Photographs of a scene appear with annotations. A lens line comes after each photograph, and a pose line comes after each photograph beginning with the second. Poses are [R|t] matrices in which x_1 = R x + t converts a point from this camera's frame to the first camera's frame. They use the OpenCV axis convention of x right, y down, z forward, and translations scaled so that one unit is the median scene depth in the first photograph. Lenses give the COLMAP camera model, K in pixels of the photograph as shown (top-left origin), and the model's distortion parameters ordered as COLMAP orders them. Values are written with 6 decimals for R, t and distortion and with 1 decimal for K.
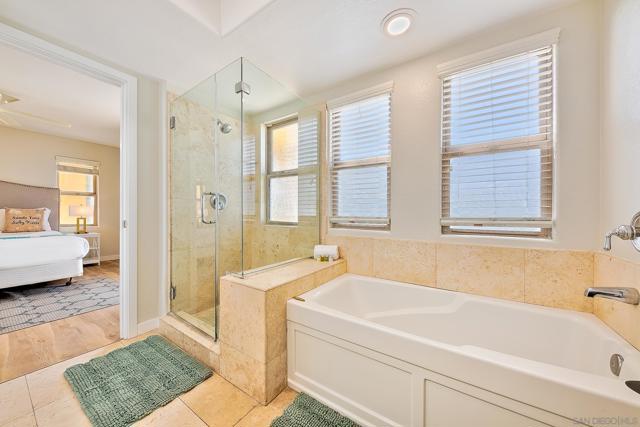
lens RADIAL K [[225.1, 0, 323.7], [0, 225.1, 217.5], [0, 0, 1]] dist [0.007020, -0.002578]
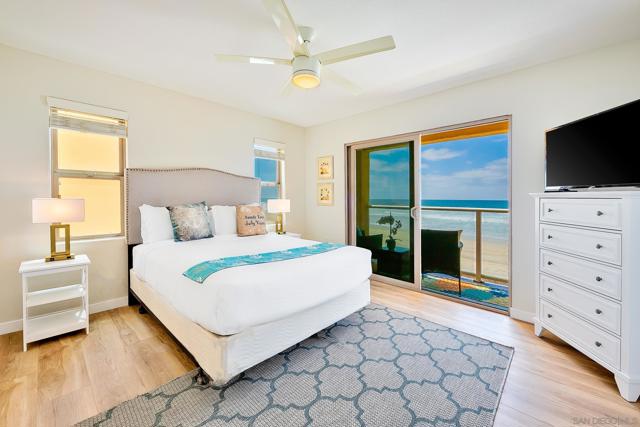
lens RADIAL K [[253.1, 0, 321.8], [0, 253.1, 201.1], [0, 0, 1]] dist [0.002448, -0.001046]
pose [[0.989391, 0.006089, -0.145153, -1.762277], [-0.006952, 0.999961, -0.005433, -0.092268], [0.145114, 0.006385, 0.989394, 0.304877]]
